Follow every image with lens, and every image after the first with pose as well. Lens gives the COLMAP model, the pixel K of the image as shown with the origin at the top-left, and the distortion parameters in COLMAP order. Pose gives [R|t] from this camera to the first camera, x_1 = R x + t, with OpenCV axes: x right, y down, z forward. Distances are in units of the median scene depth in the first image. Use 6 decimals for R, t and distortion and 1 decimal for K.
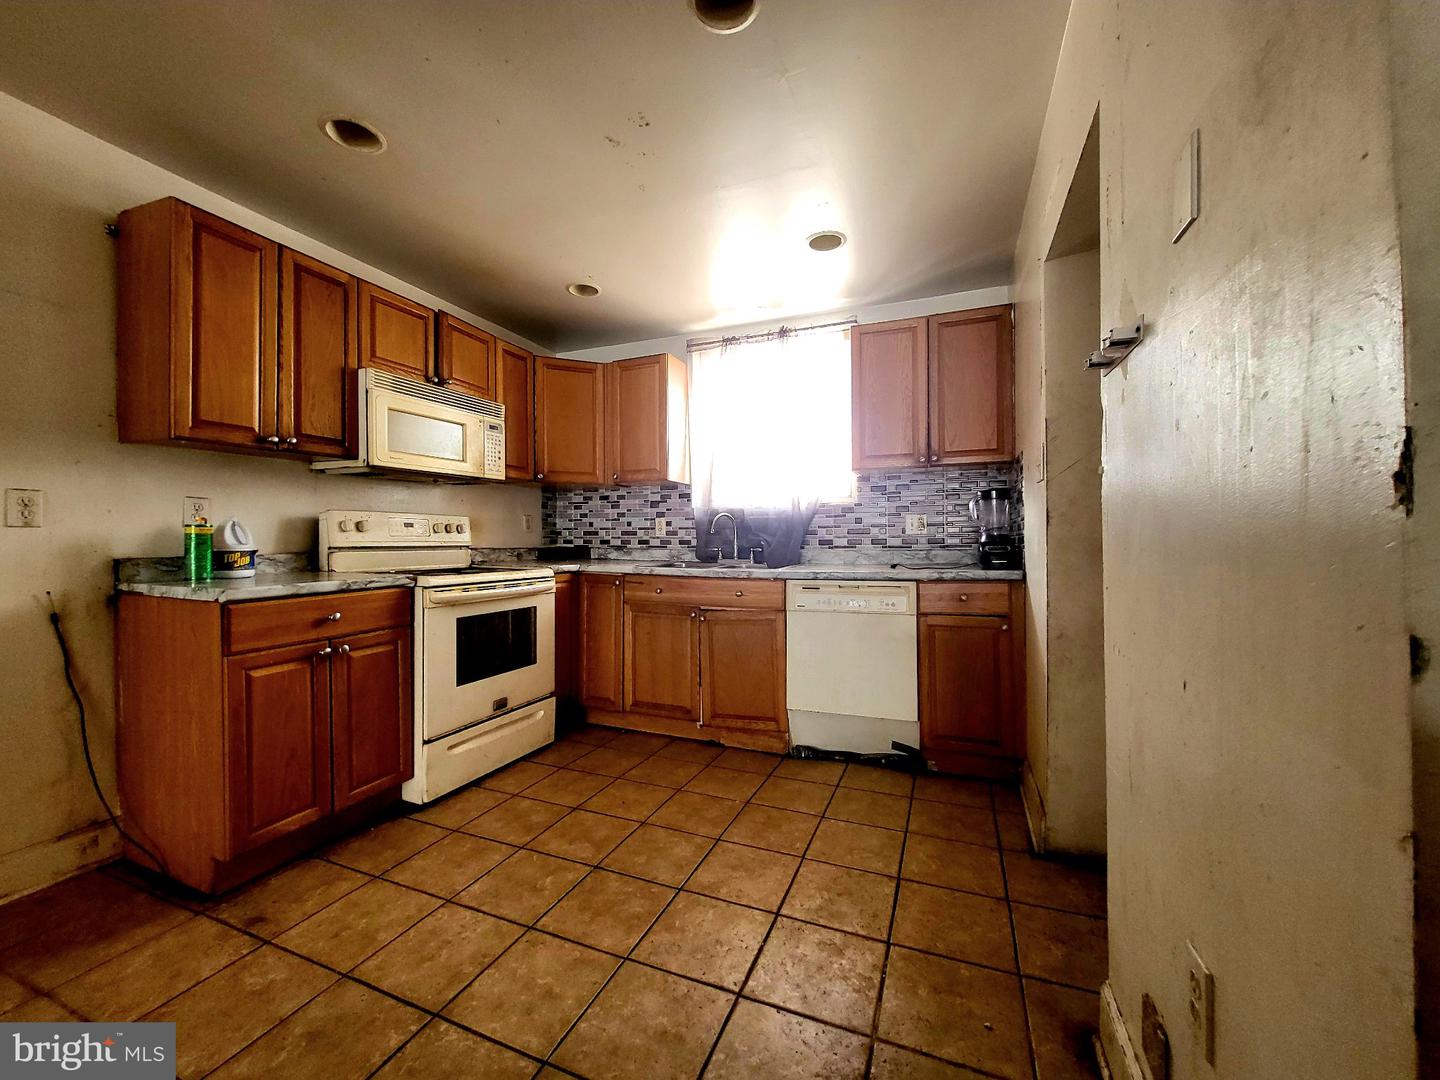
lens RADIAL K [[564.8, 0, 722.4], [0, 564.8, 539.6], [0, 0, 1]] dist [-0.001868, -0.000941]
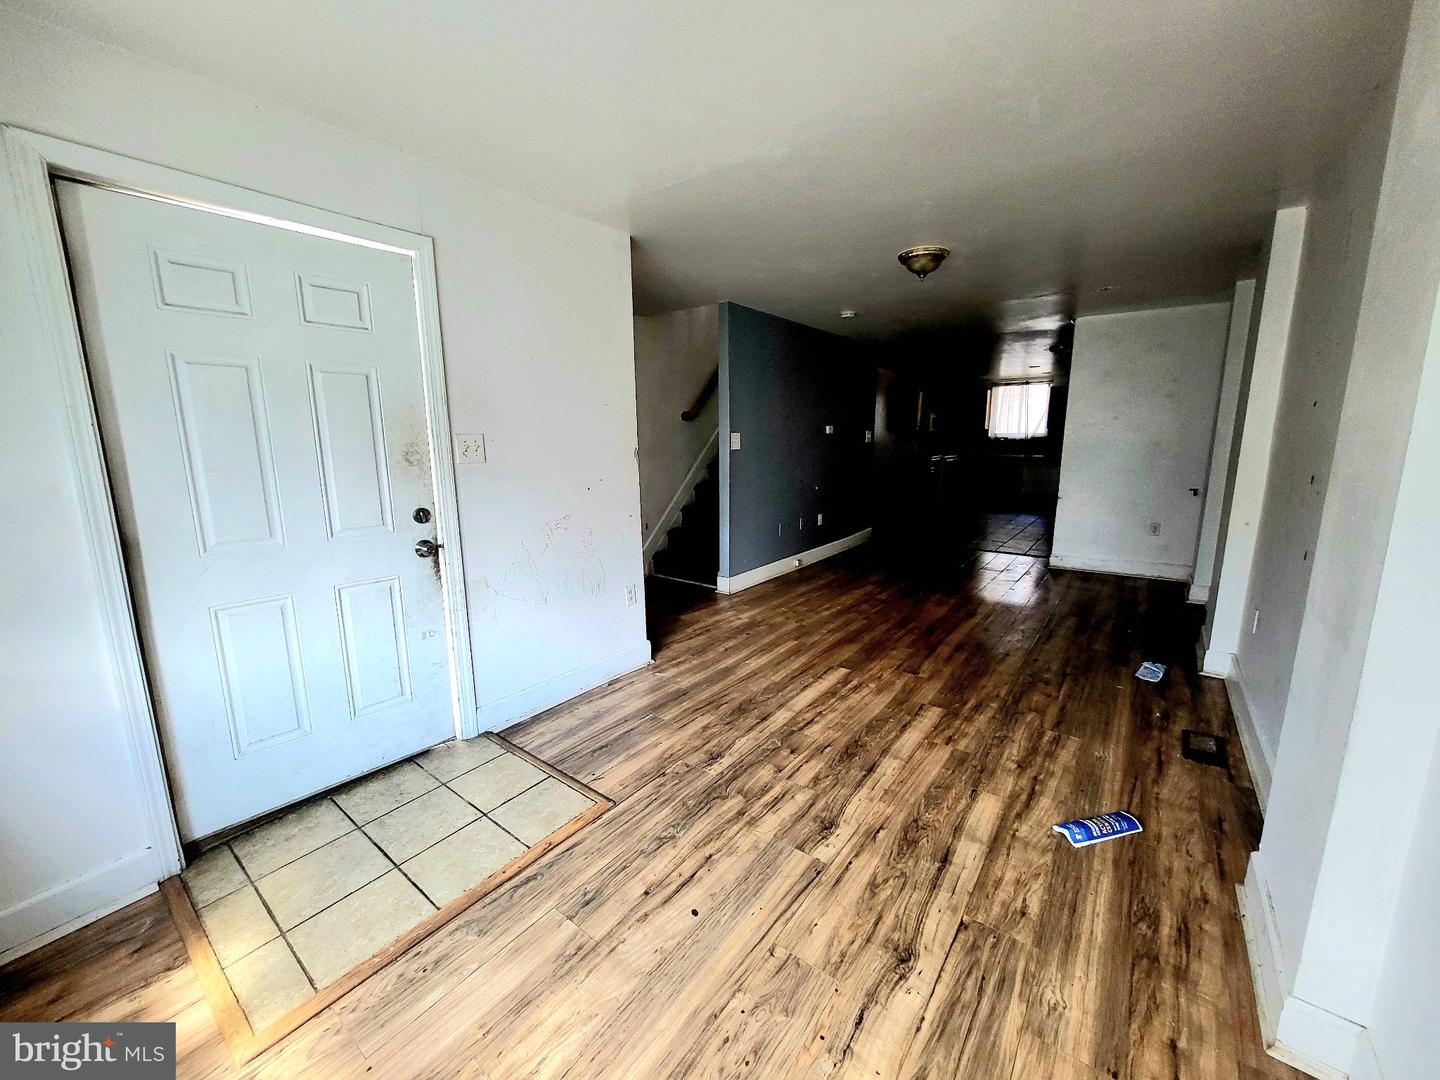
lens RADIAL K [[564.8, 0, 715.1], [0, 564.8, 540.7], [0, 0, 1]] dist [-0.001868, -0.000941]
pose [[0.962701, 0.048658, -0.266156, -0.754550], [0.001858, 0.982484, 0.186336, -0.084474], [0.270561, -0.179881, 0.945748, -2.893357]]
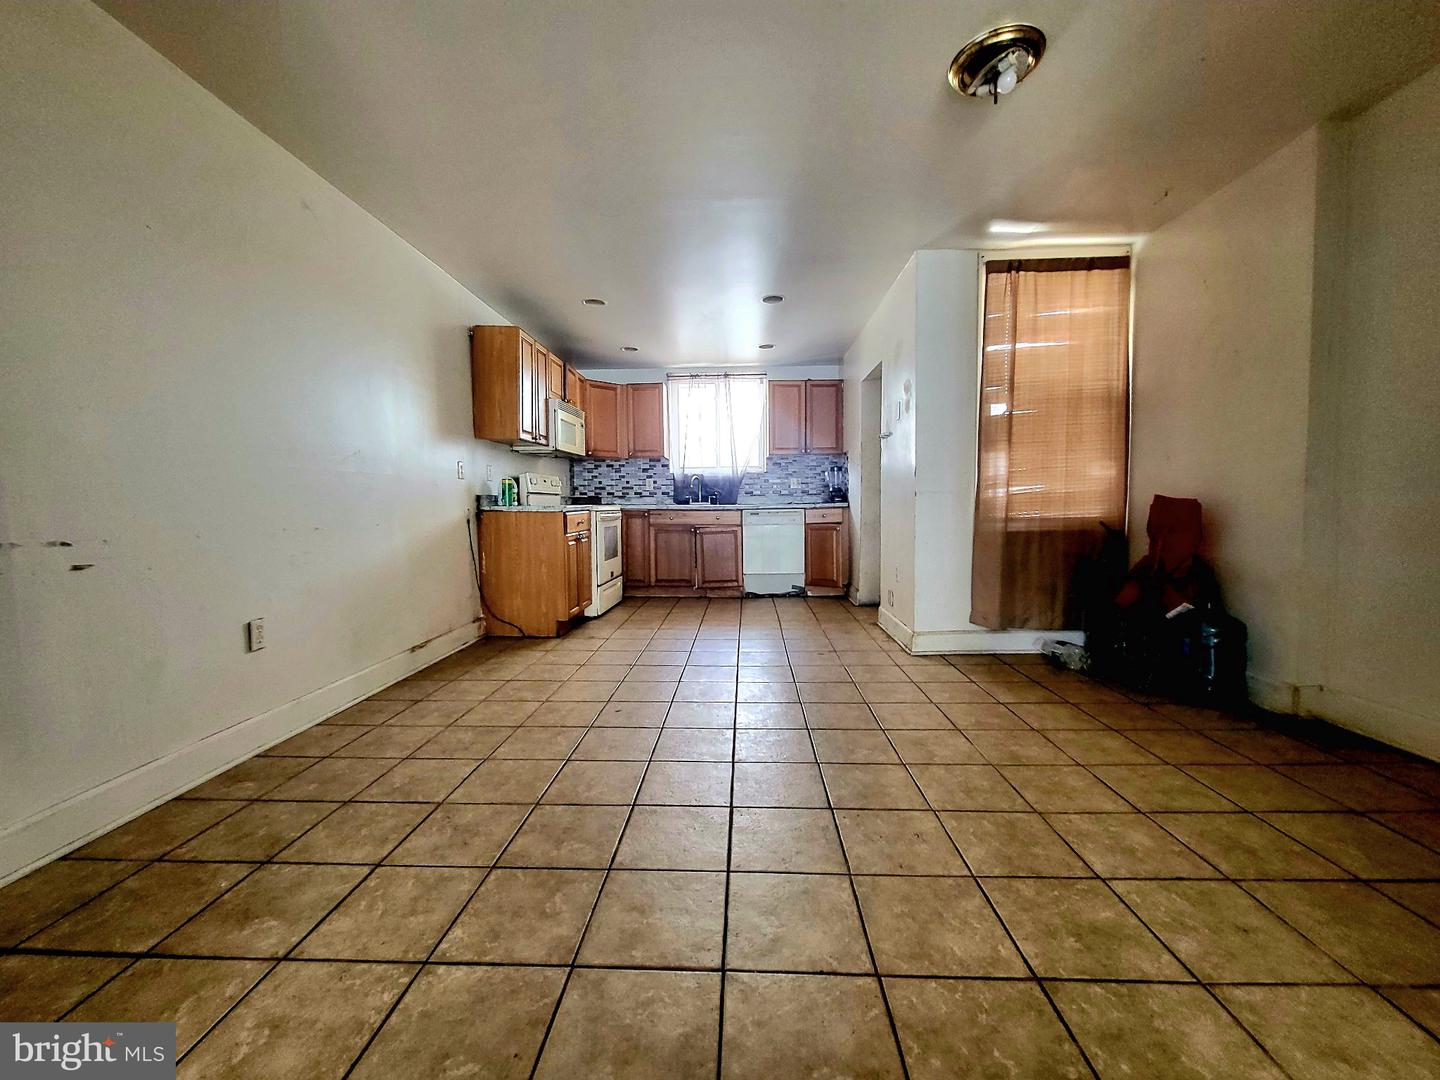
lens RADIAL K [[564.8, 0, 726.8], [0, 564.8, 539.2], [0, 0, 1]] dist [-0.001868, -0.000941]
pose [[0.940789, -0.026971, 0.337919, -0.536769], [0.006018, 0.998002, 0.062903, 0.041695], [-0.338940, -0.057145, 0.939071, -0.751311]]
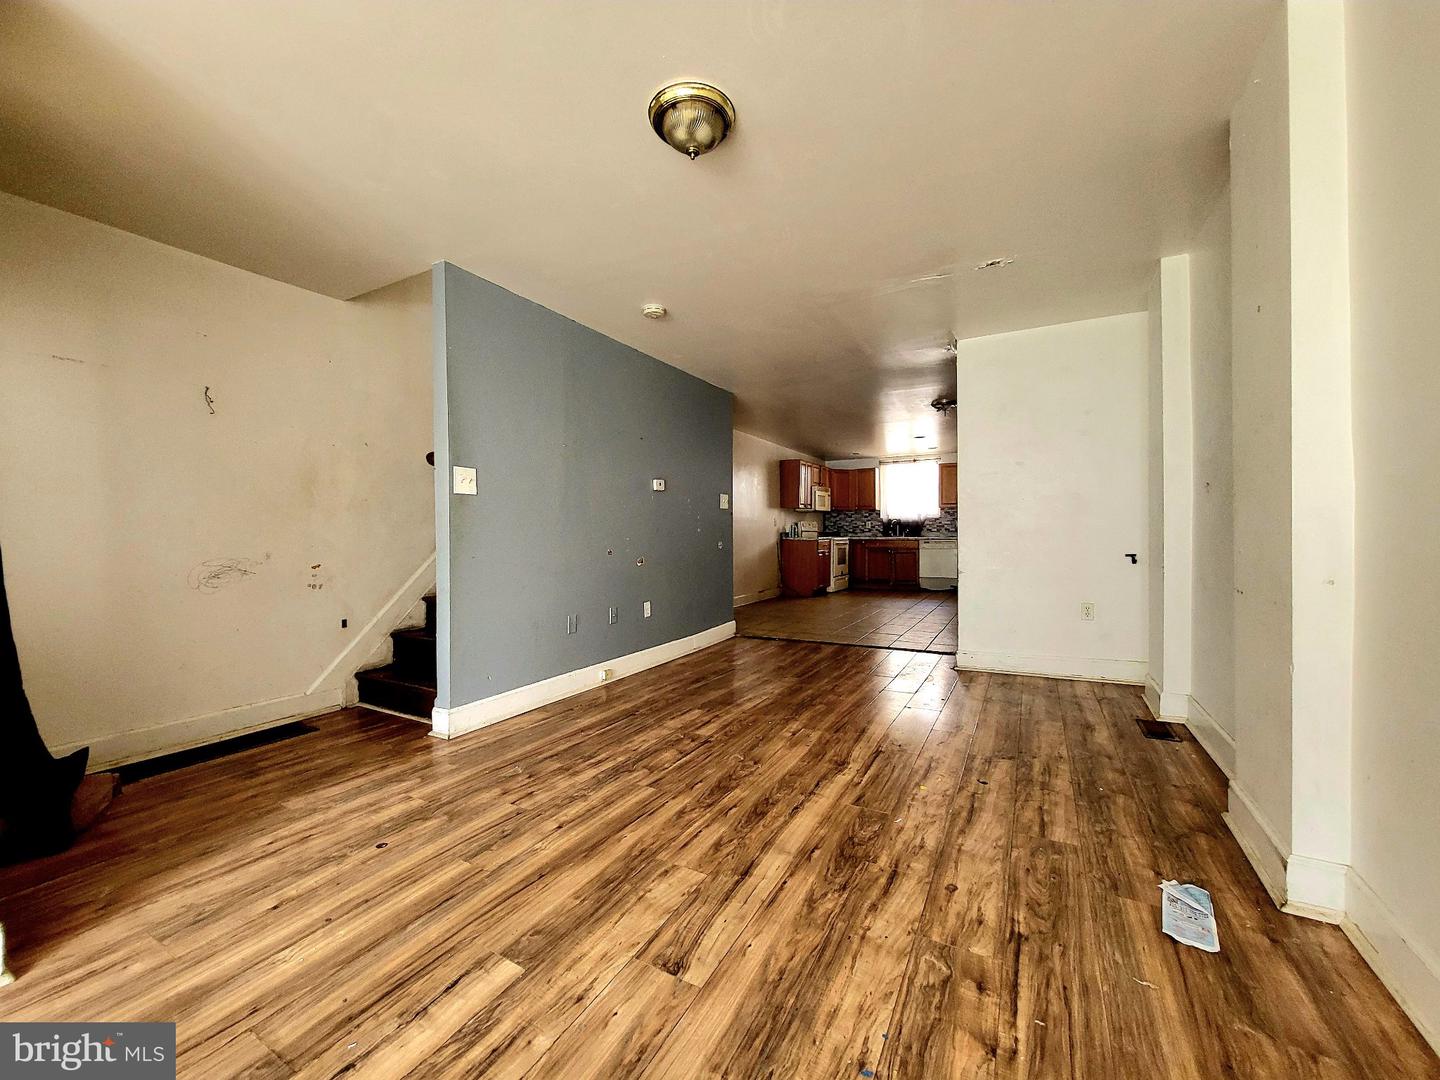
lens RADIAL K [[564.8, 0, 725.6], [0, 564.8, 539.6], [0, 0, 1]] dist [-0.001868, -0.000941]
pose [[0.993214, 0.001932, -0.116288, -0.576267], [-0.000803, 0.999952, 0.009760, 0.030114], [0.116301, -0.009600, 0.993168, -2.245120]]
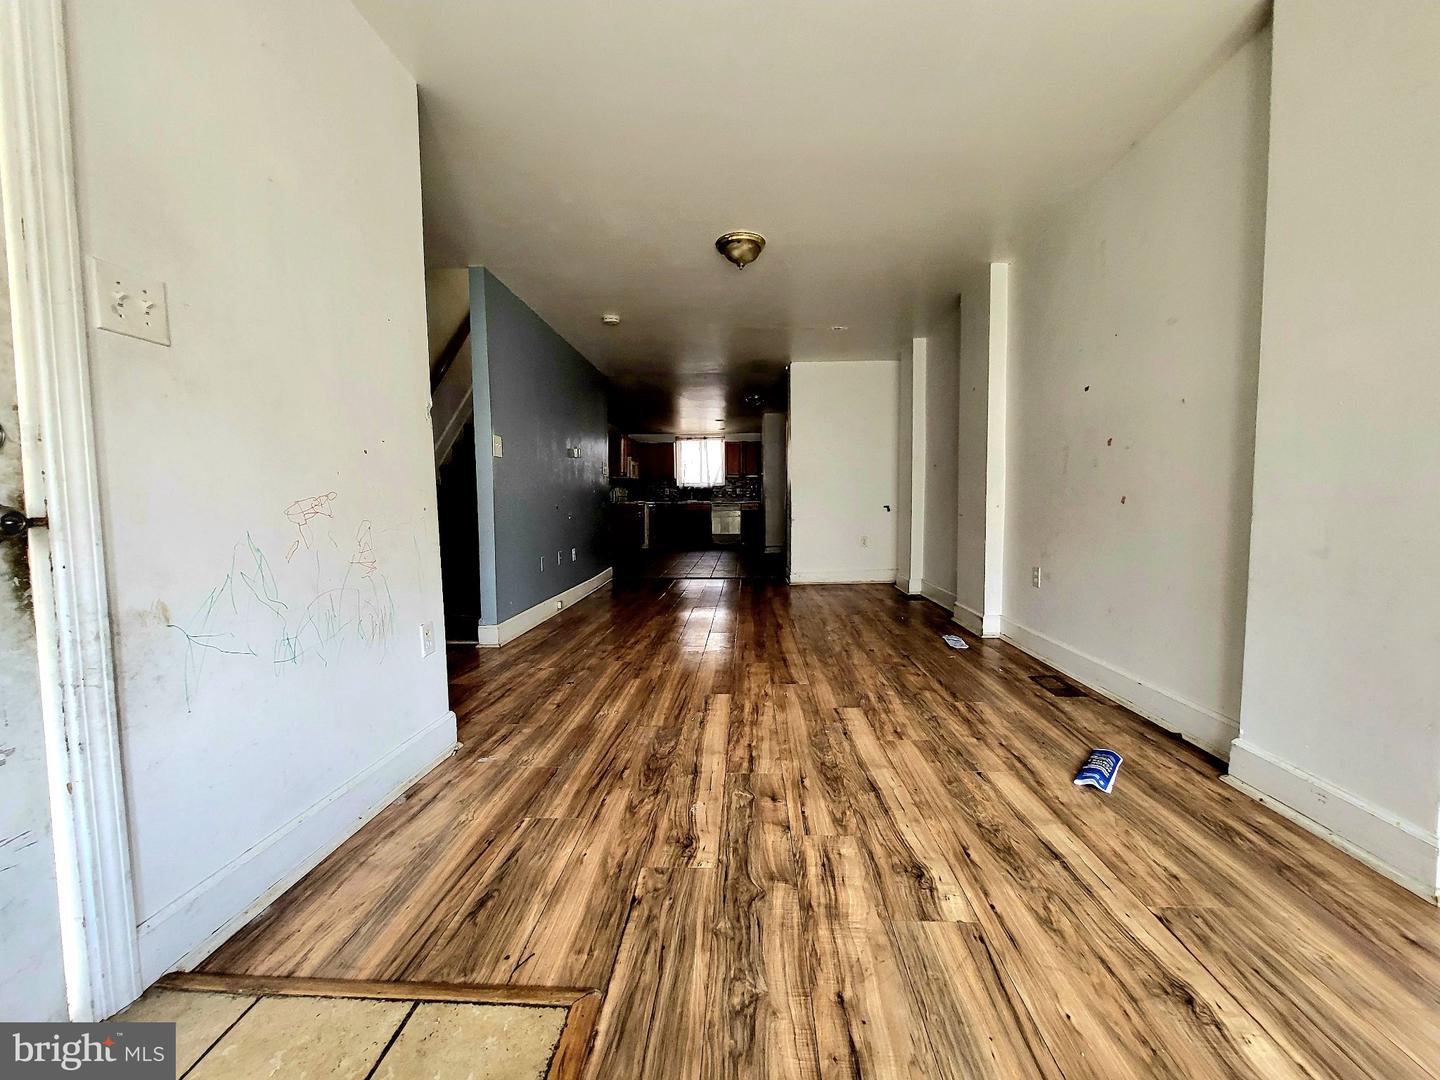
lens RADIAL K [[564.8, 0, 719.1], [0, 564.8, 542.8], [0, 0, 1]] dist [-0.001868, -0.000941]
pose [[0.943201, -0.023984, 0.331357, -1.090248], [0.001070, 0.997605, 0.069164, 0.062588], [-0.332222, -0.064881, 0.940967, -2.659613]]
